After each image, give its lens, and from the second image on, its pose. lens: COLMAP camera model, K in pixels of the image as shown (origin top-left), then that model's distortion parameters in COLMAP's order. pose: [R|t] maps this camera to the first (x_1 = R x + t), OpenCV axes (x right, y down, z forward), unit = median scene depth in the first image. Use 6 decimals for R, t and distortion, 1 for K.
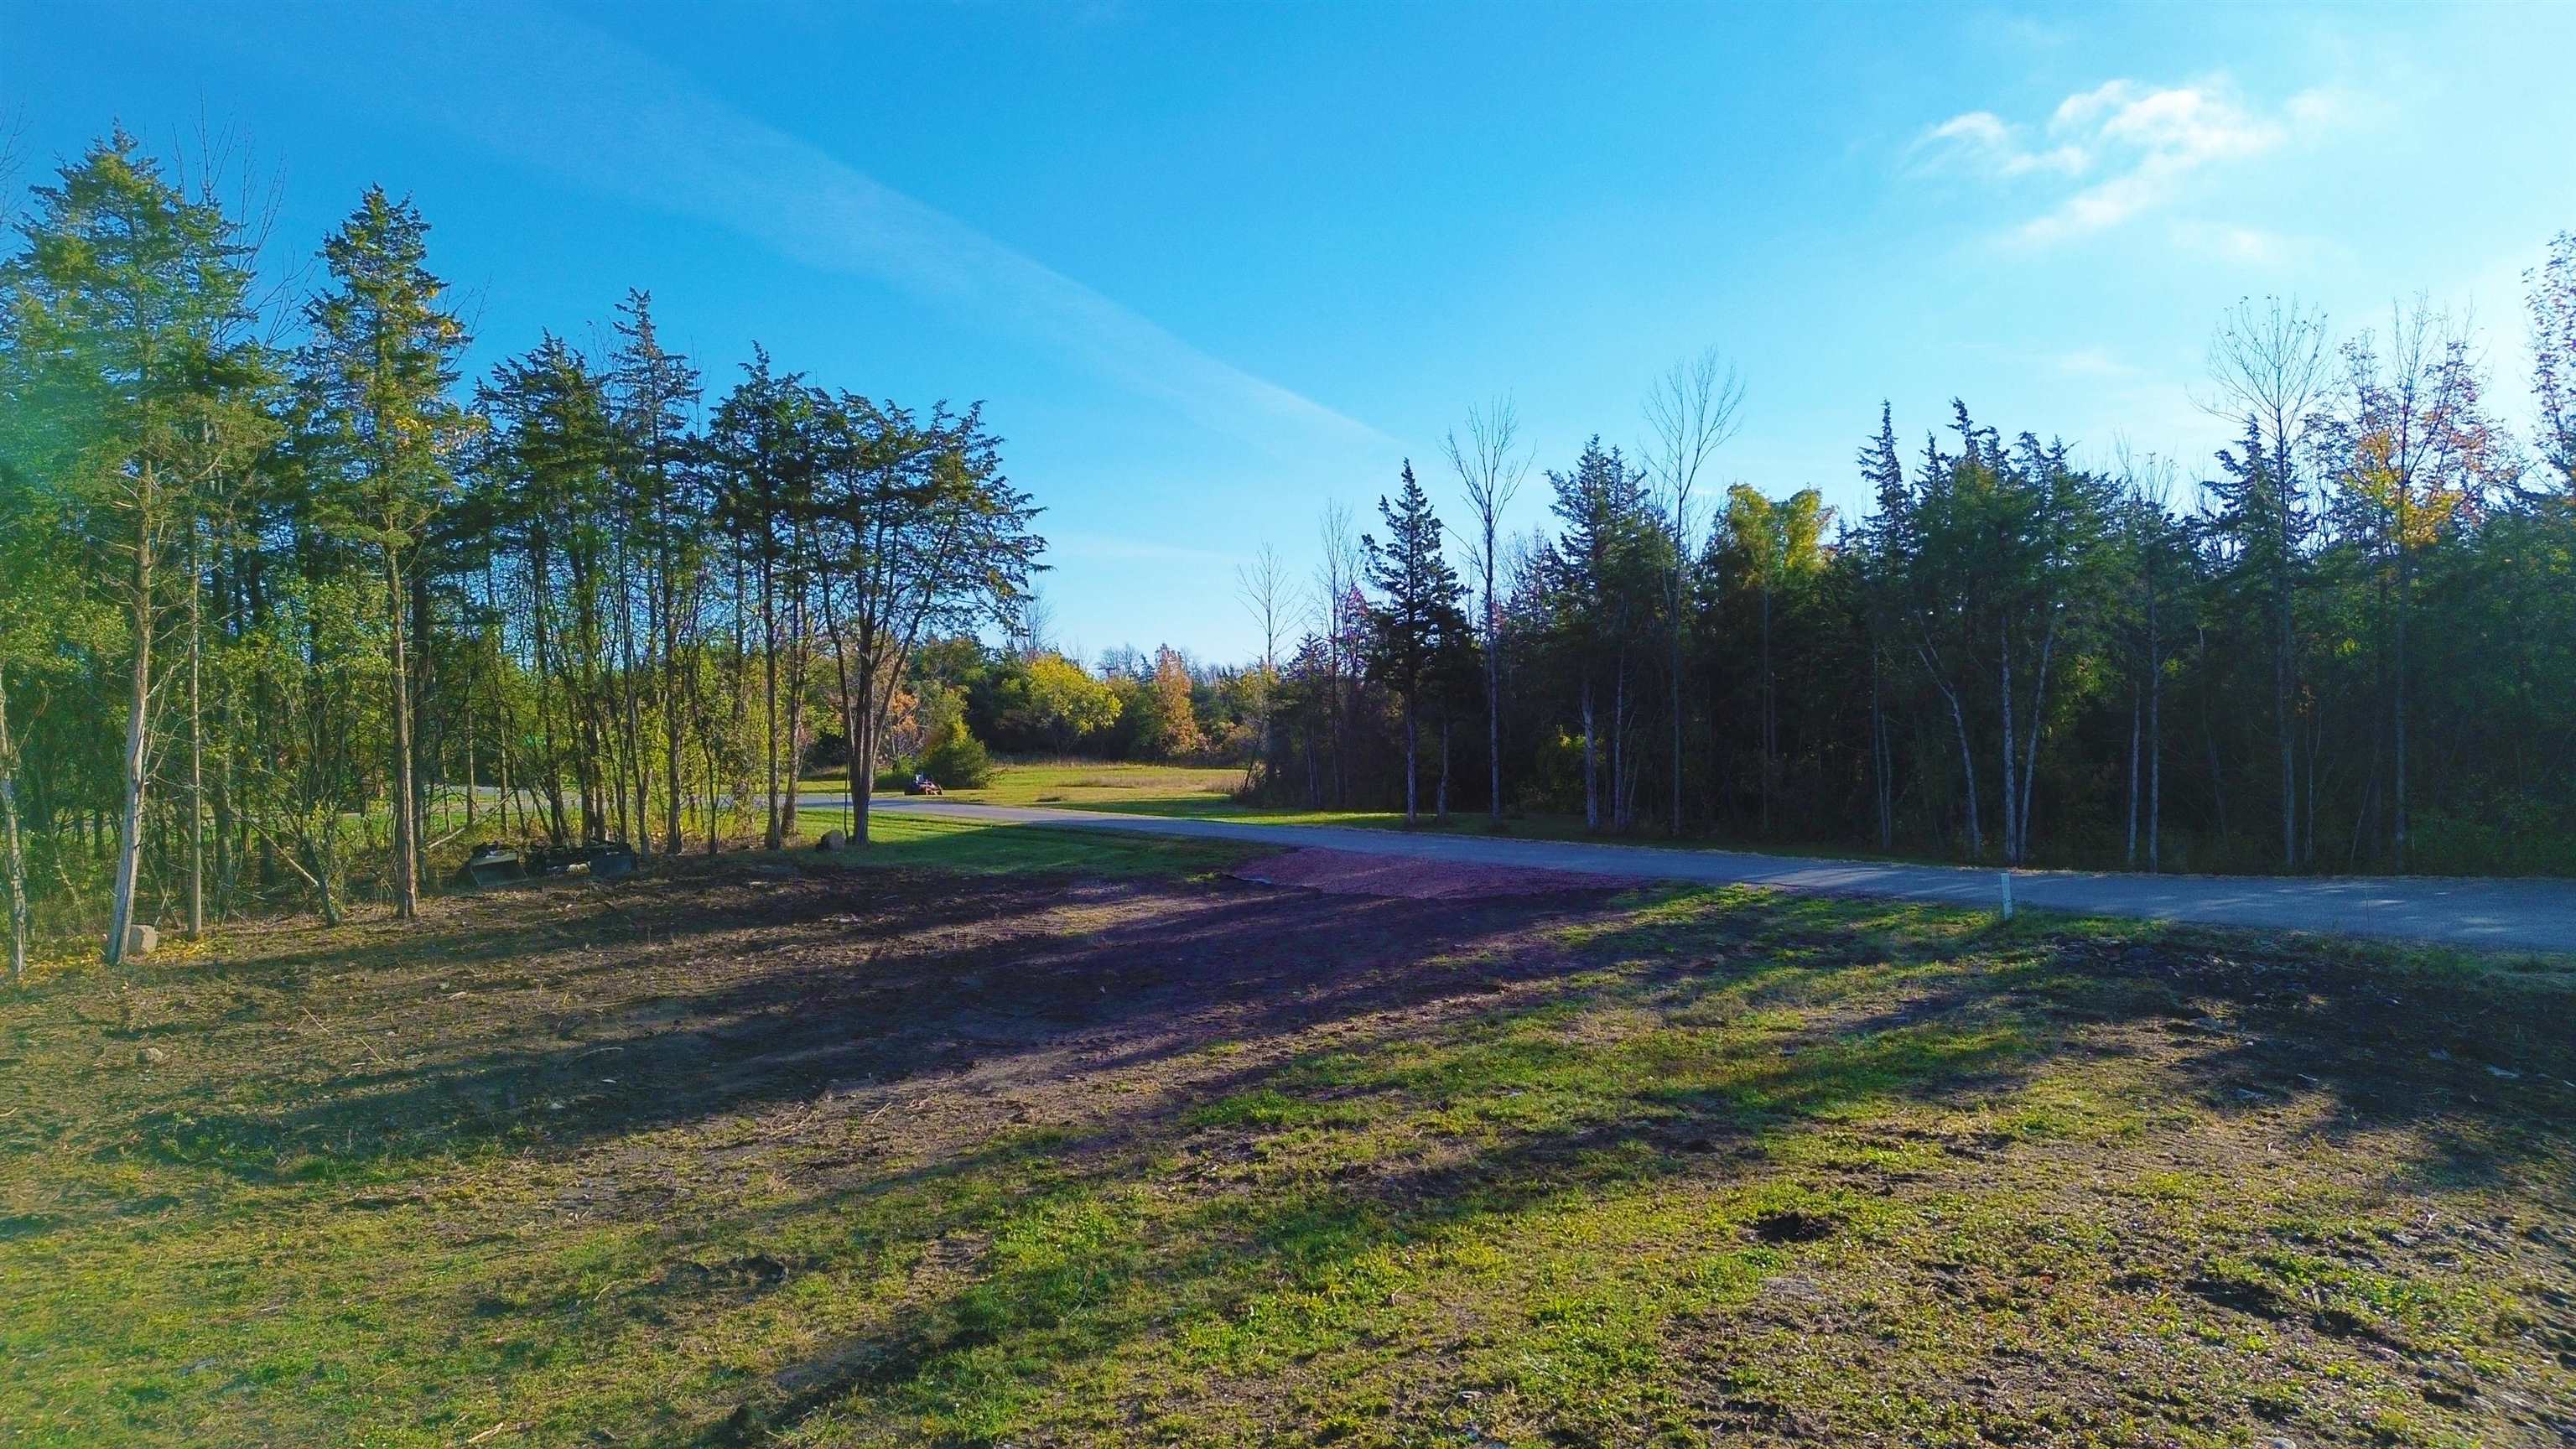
lens RADIAL K [[1789.1, 0, 1288.0], [0, 1789.1, 724.5], [0, 0, 1]] dist [0.101721, -0.124036]
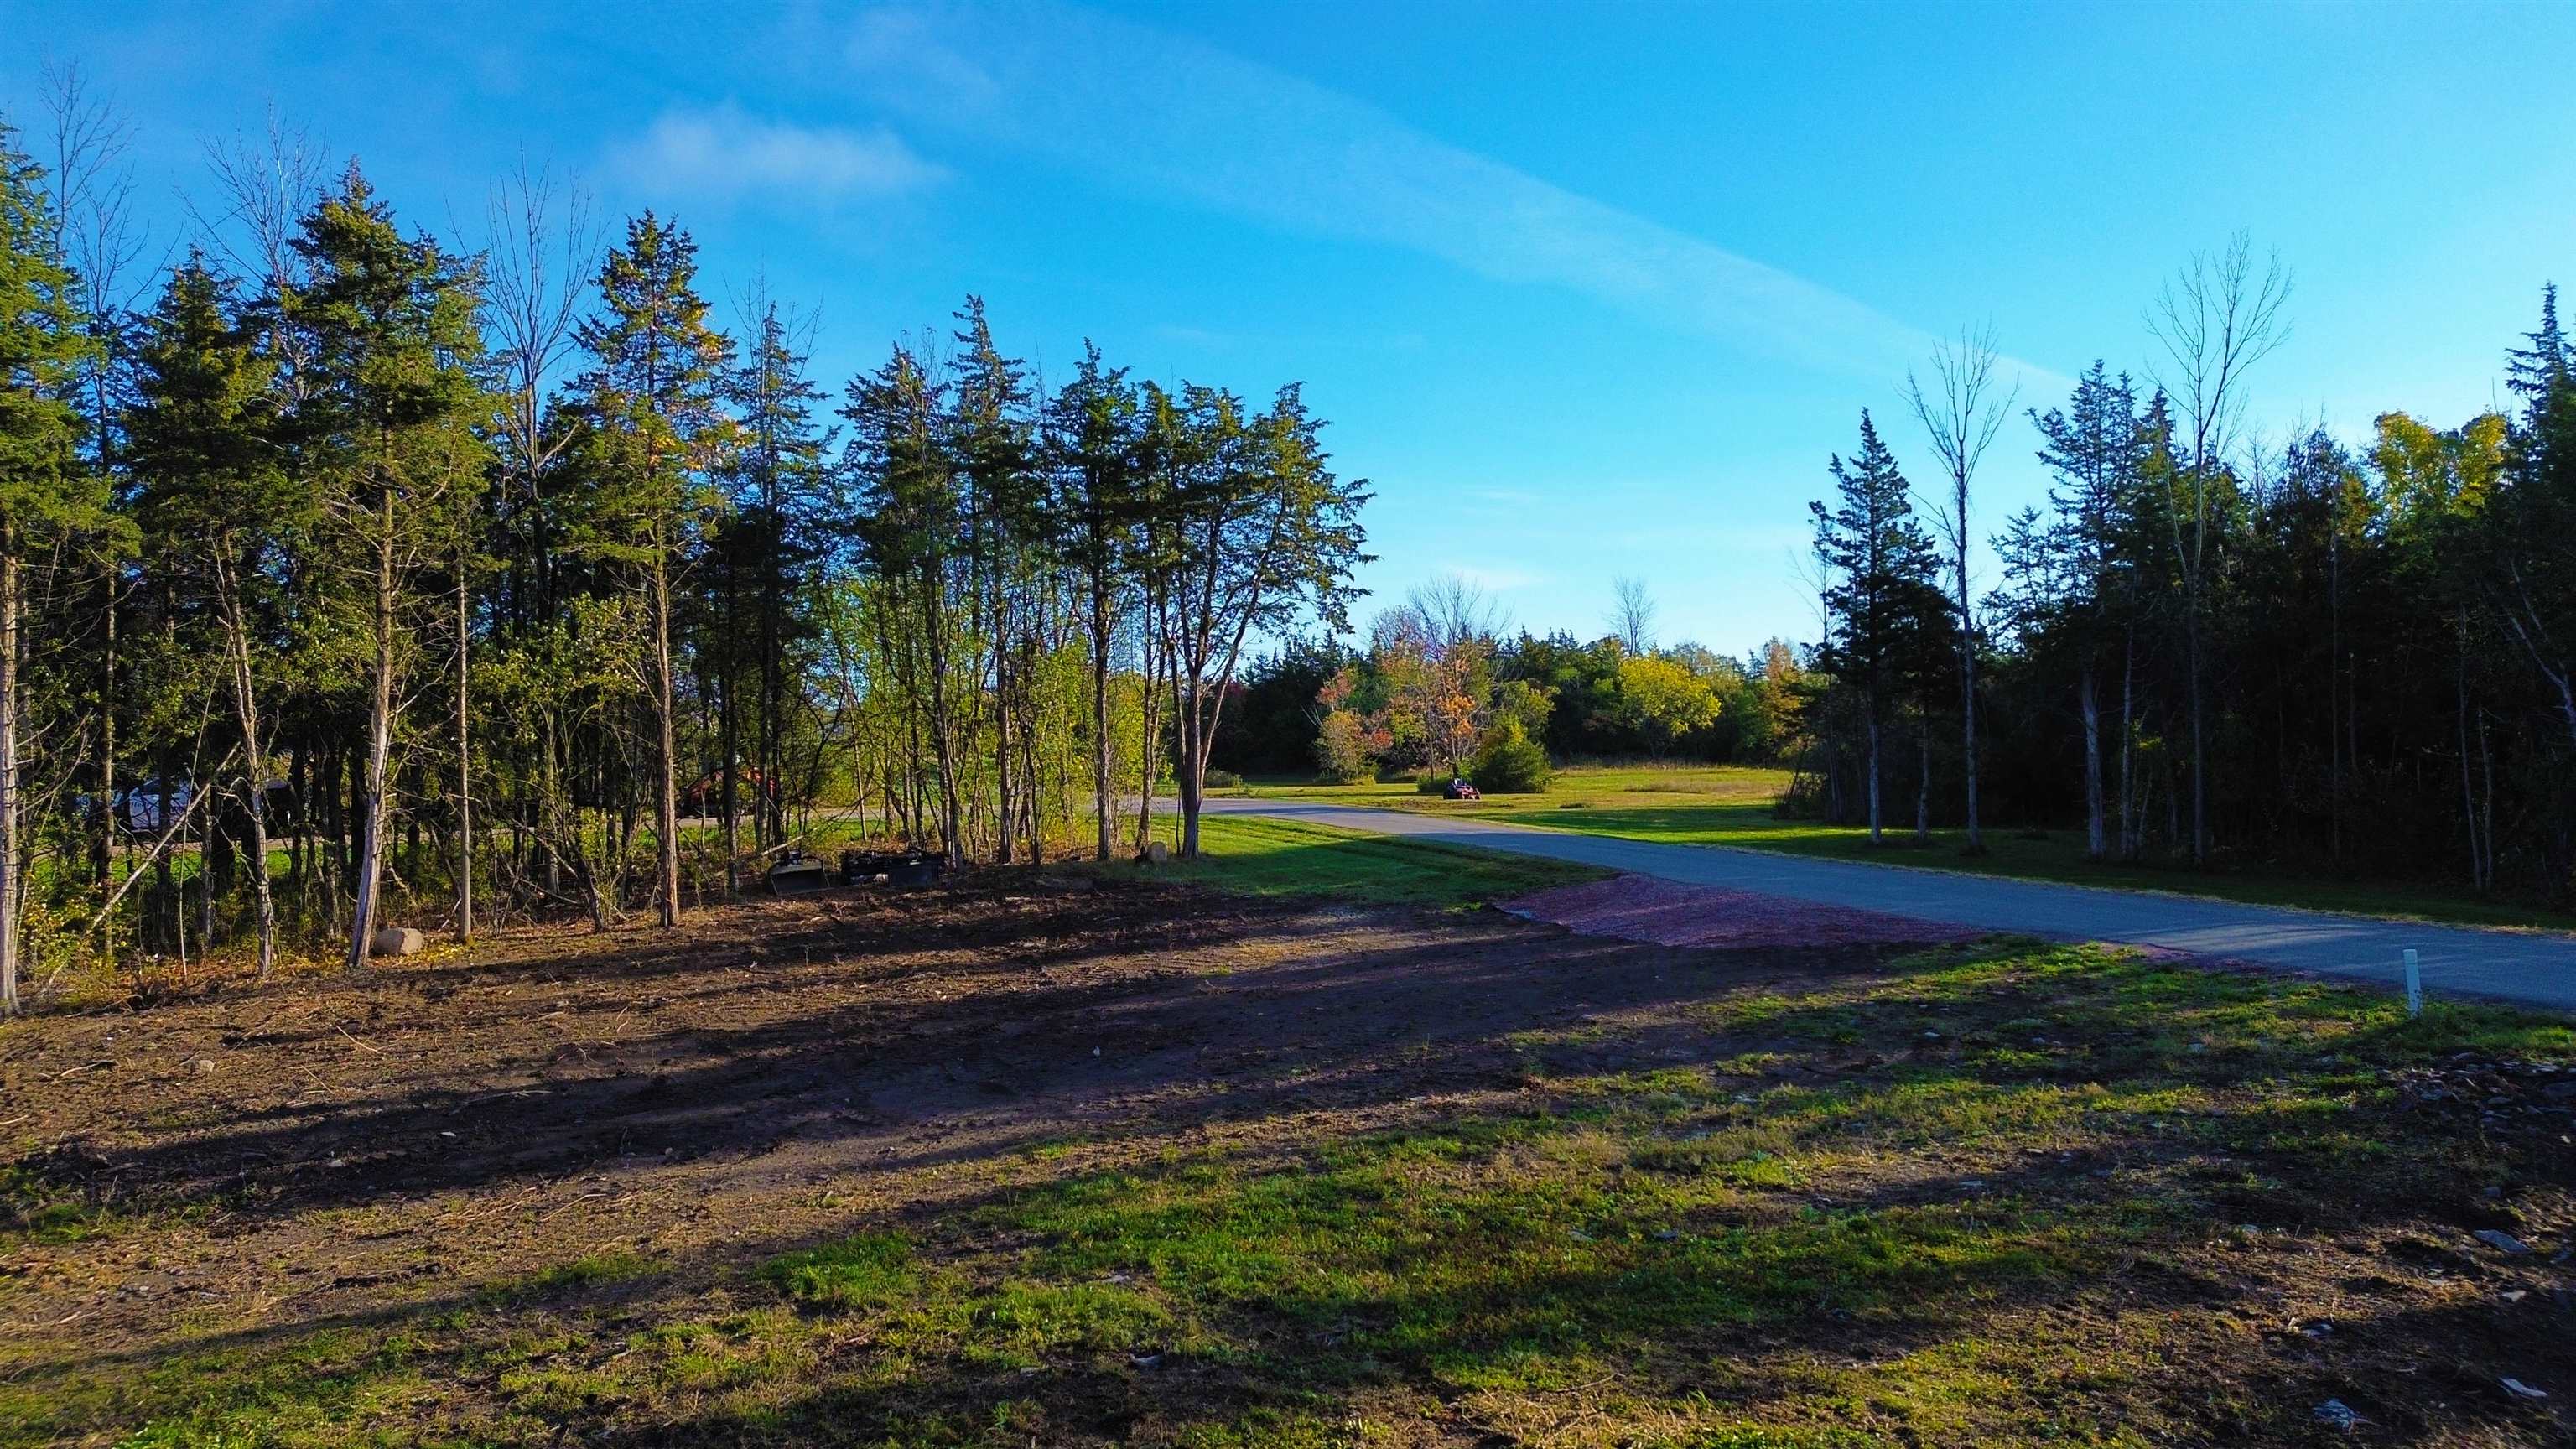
lens RADIAL K [[1789.1, 0, 1288.0], [0, 1789.1, 724.5], [0, 0, 1]] dist [0.101721, -0.124036]
pose [[0.927332, -0.008766, -0.374137, 0.142875], [0.008768, 0.999960, -0.001697, -0.001338], [0.374137, -0.001707, 0.927372, 0.123732]]
